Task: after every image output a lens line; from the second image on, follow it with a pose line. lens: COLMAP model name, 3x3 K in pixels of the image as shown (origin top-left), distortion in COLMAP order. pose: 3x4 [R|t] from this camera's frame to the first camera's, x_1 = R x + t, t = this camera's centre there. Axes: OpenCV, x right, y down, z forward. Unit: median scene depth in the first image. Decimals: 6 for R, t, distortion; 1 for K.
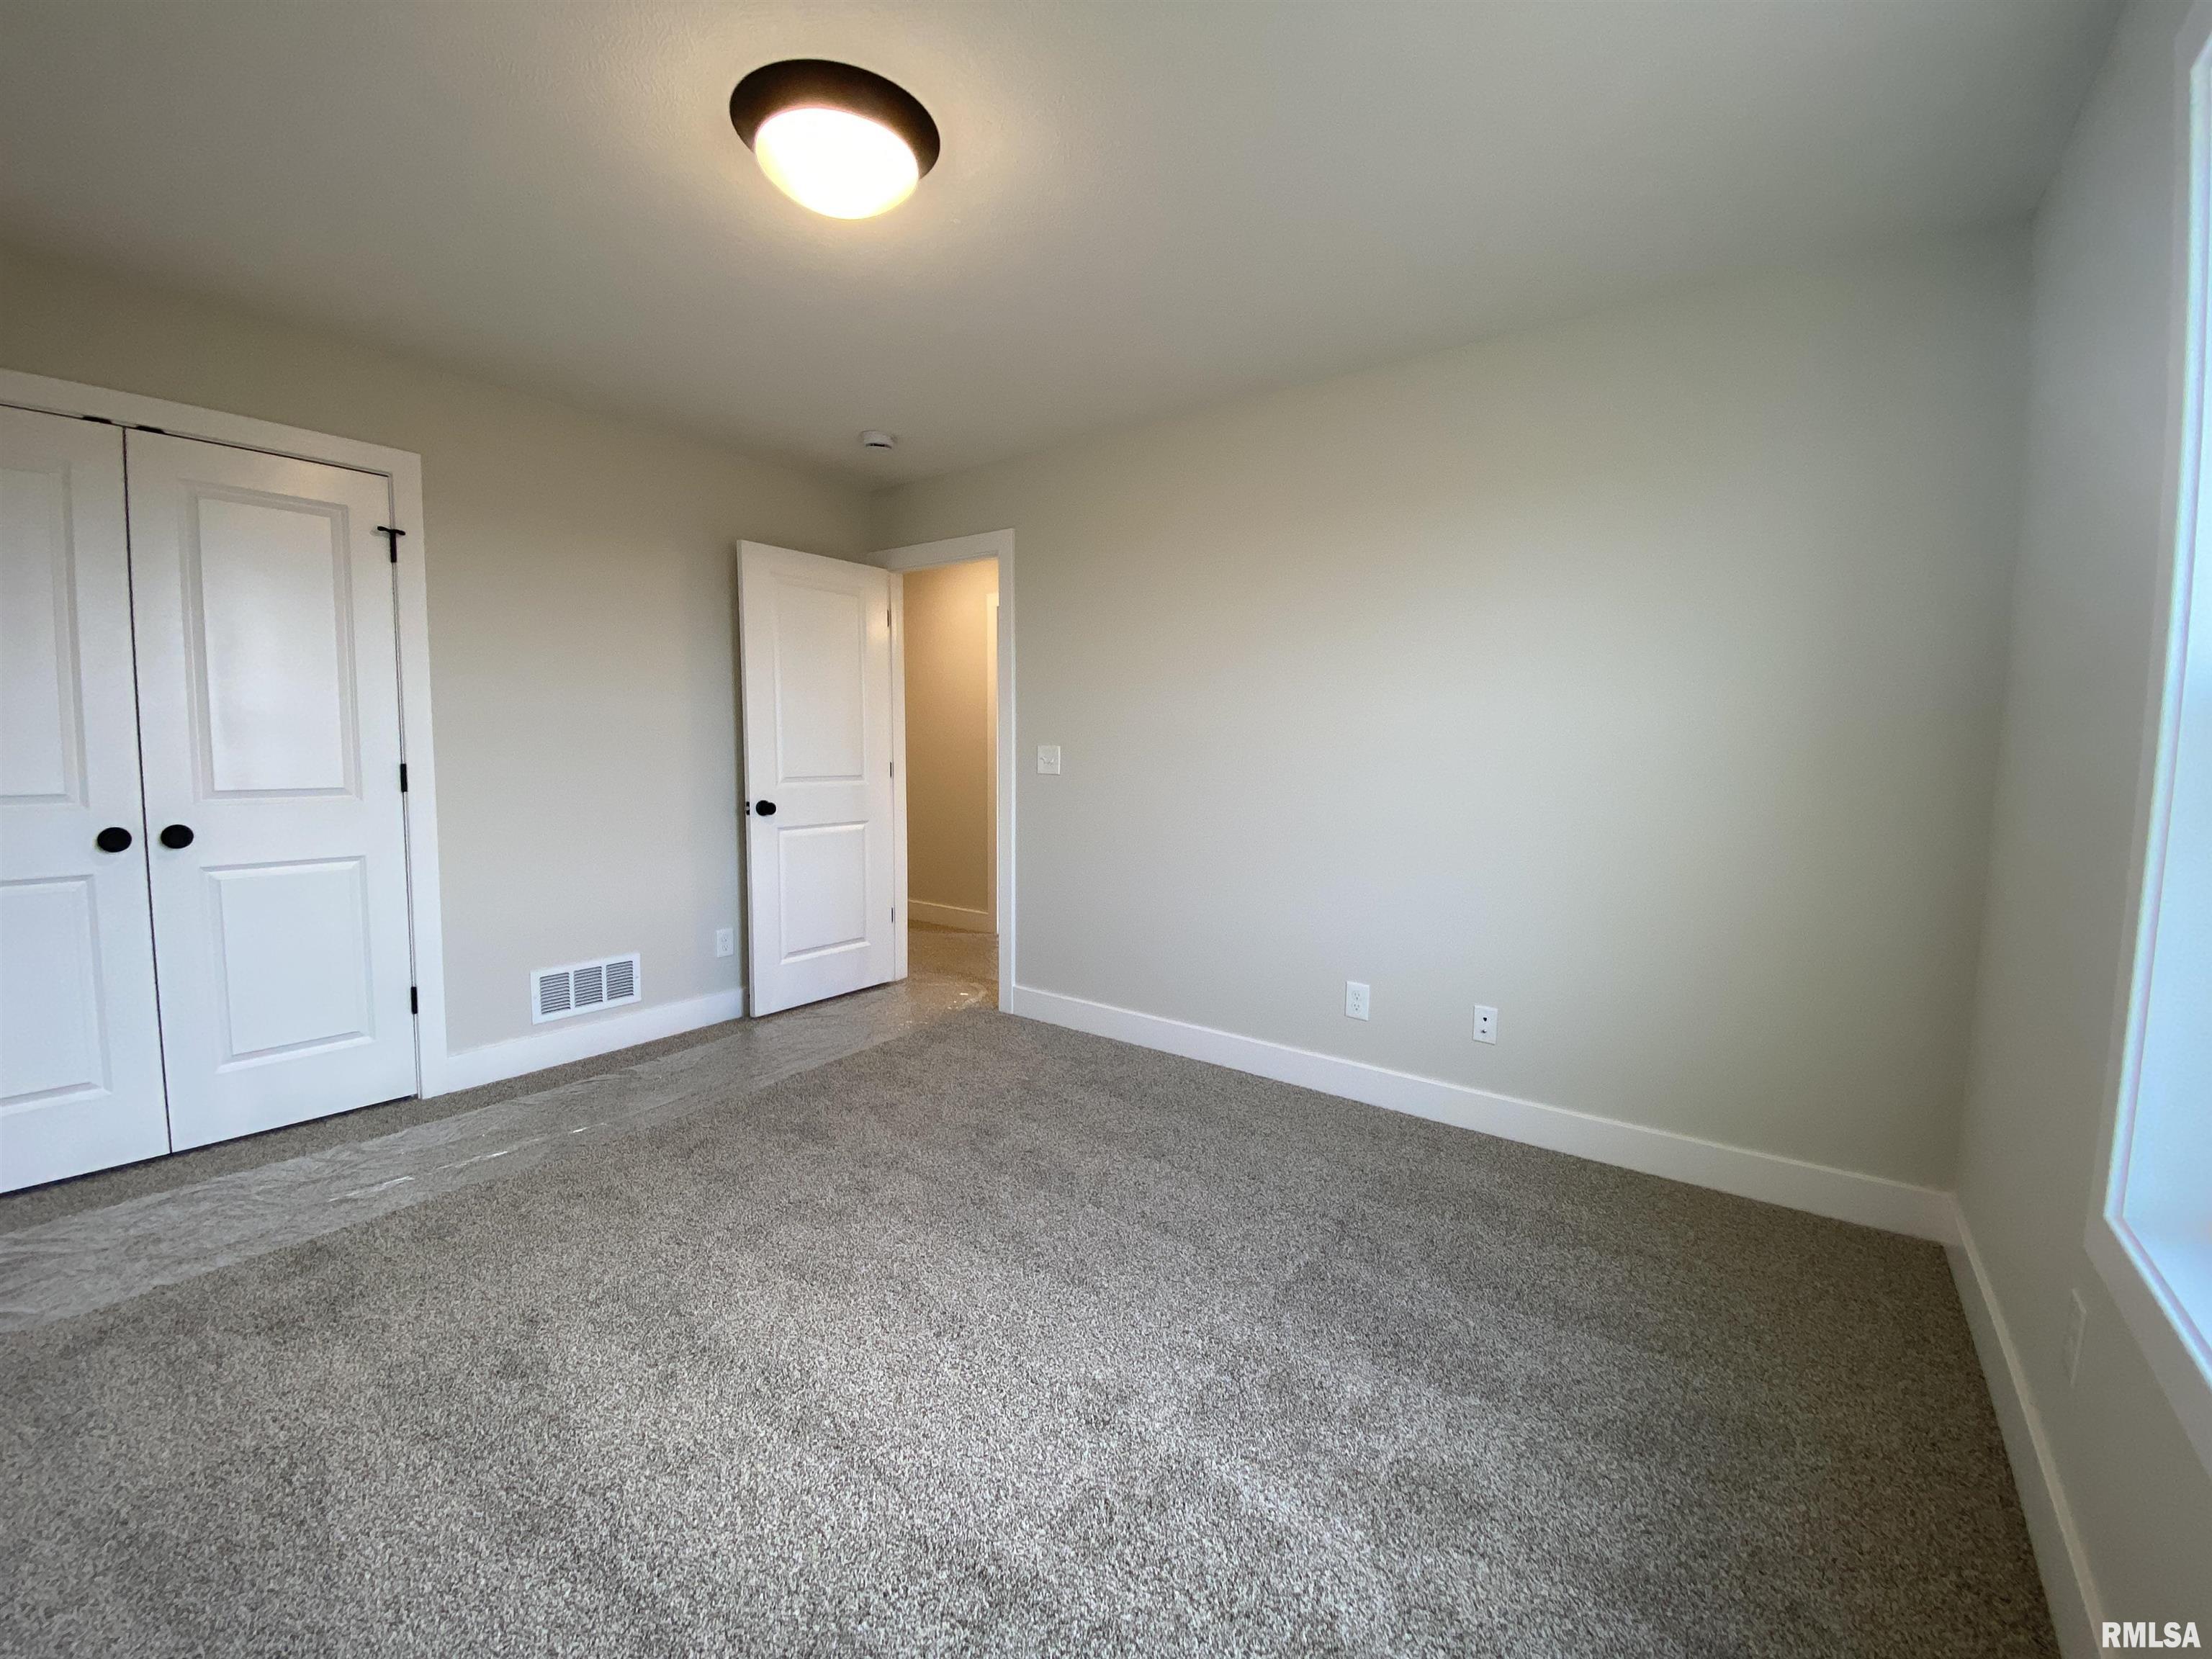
lens RADIAL K [[918.8, 0, 1106.0], [0, 918.8, 829.5], [0, 0, 1]] dist [-0.010684, -0.000280]
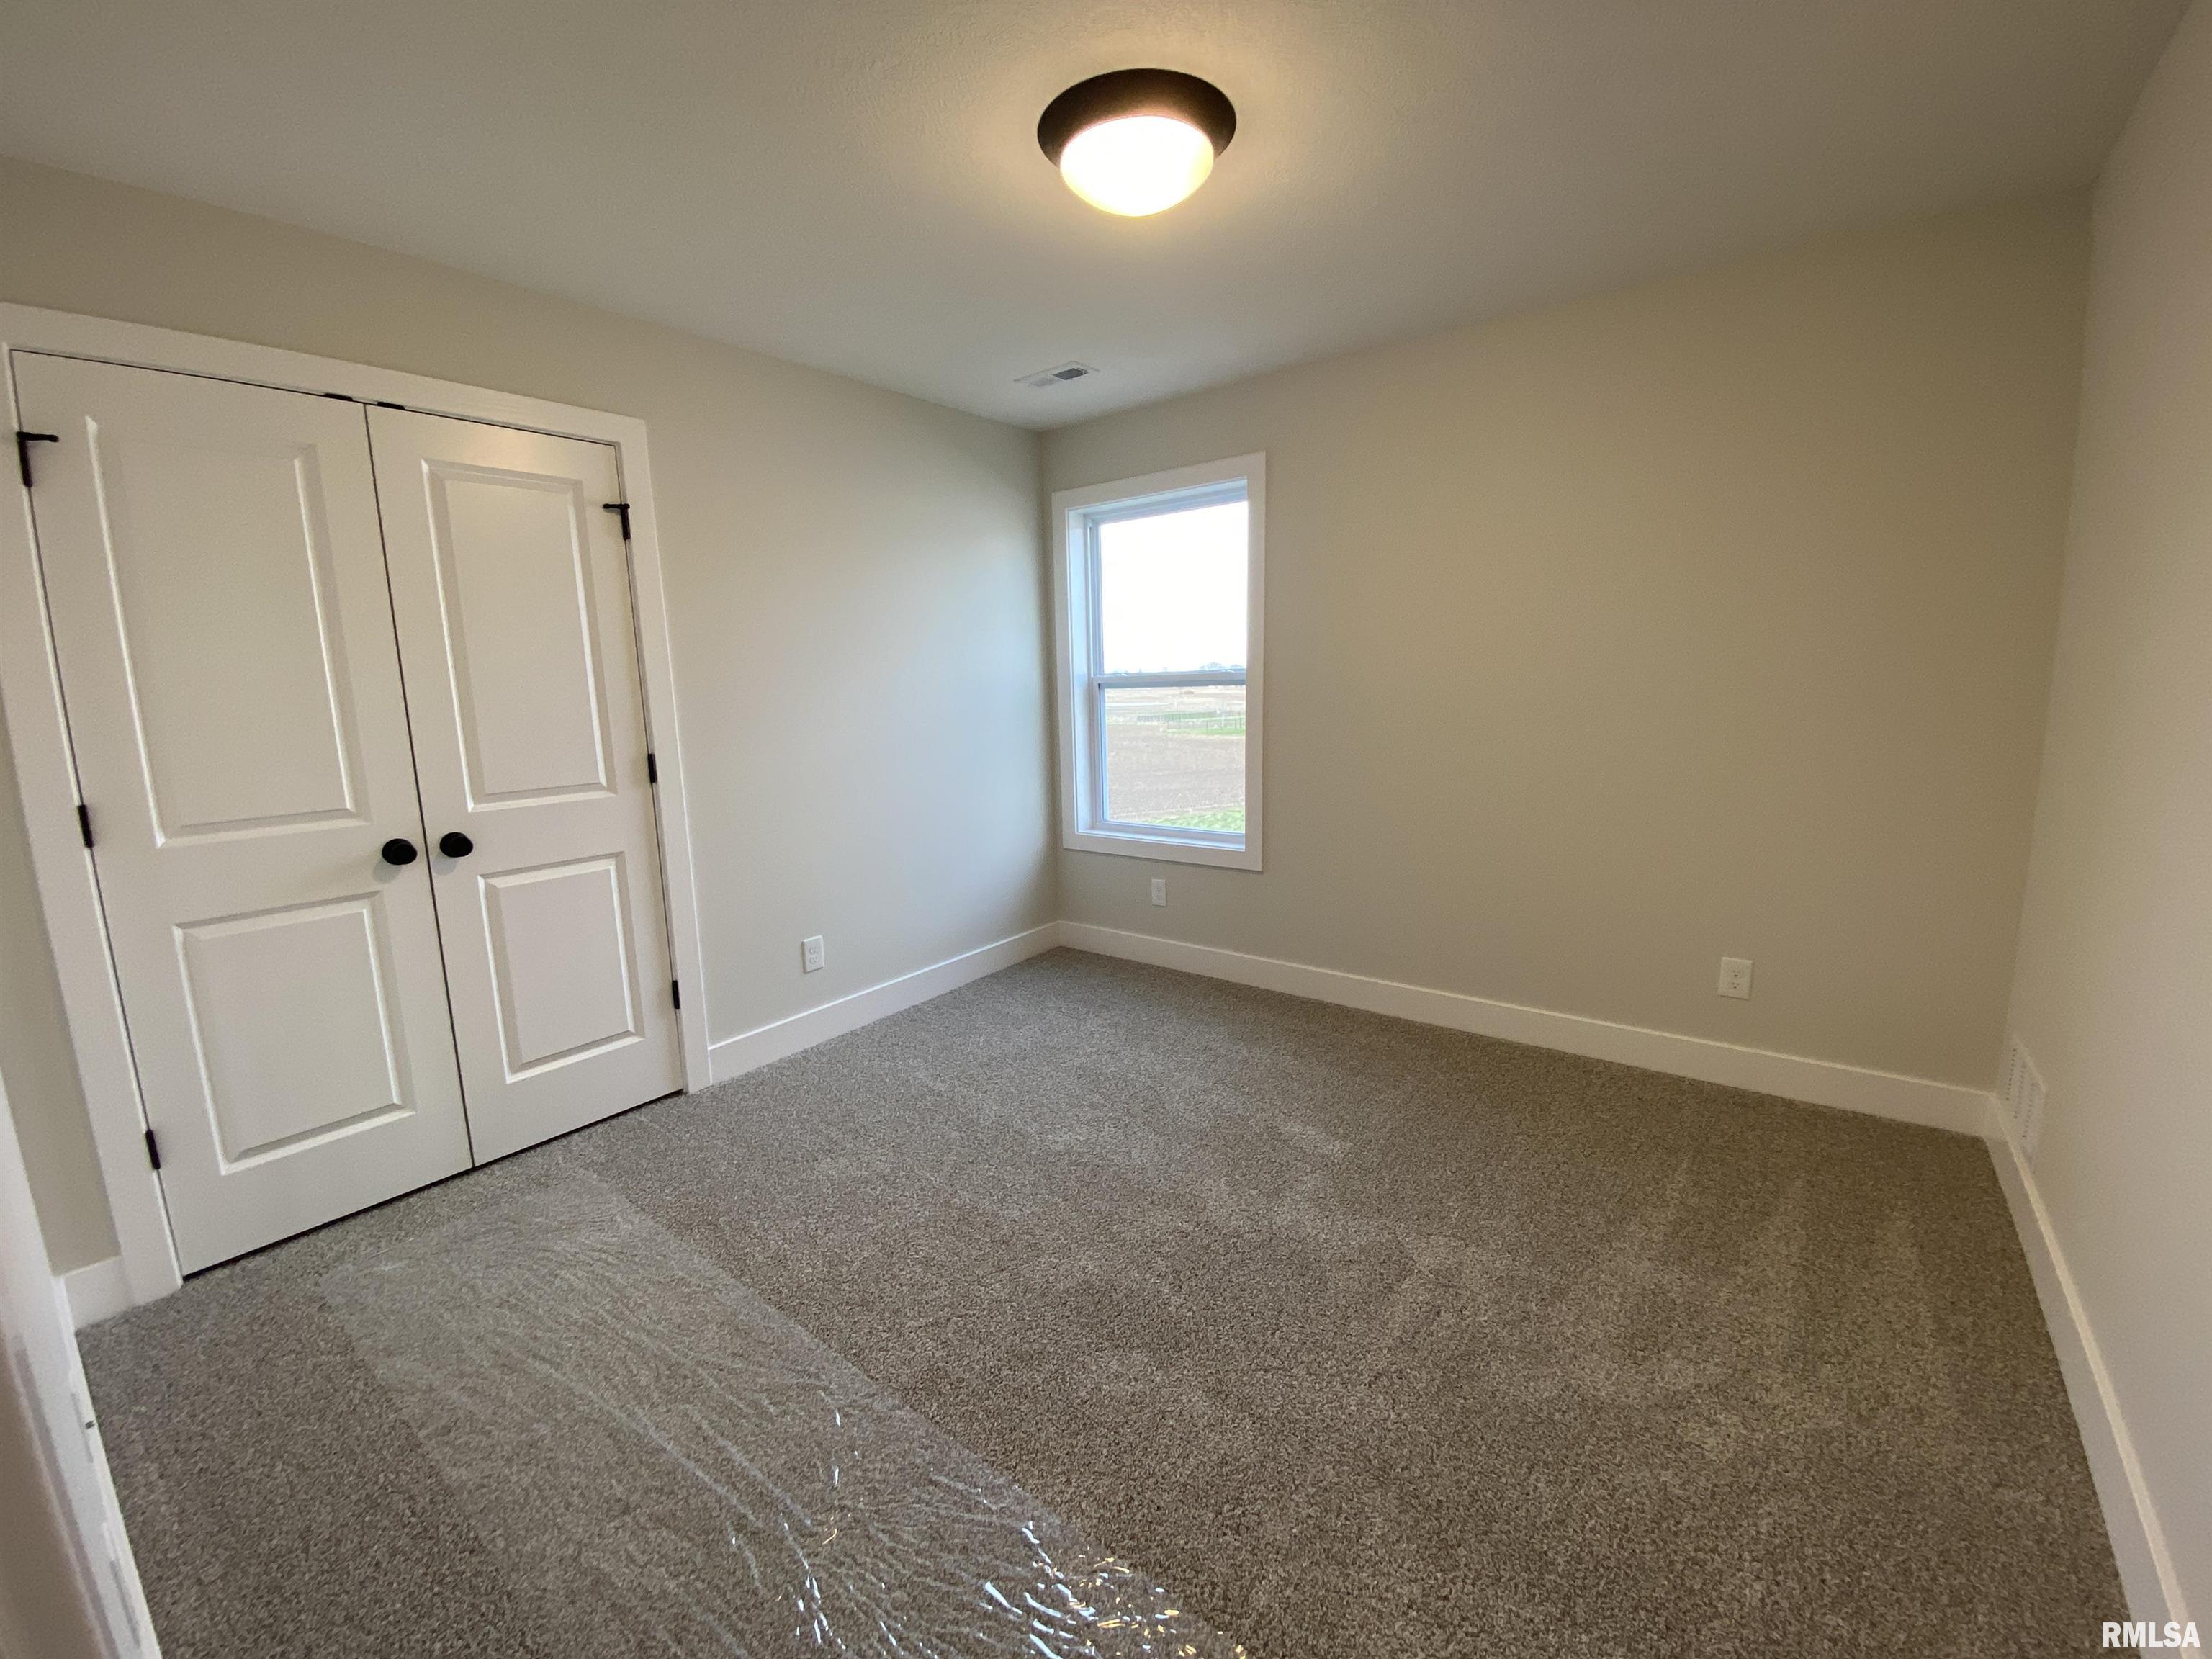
lens RADIAL K [[918.0, 0, 1106.0], [0, 918.0, 829.5], [0, 0, 1]] dist [0.034232, -0.030894]
pose [[0.999176, -0.031129, 0.026056, -0.338136], [0.028743, 0.995760, 0.087389, -0.069499], [-0.028665, -0.086568, 0.995833, 0.012112]]
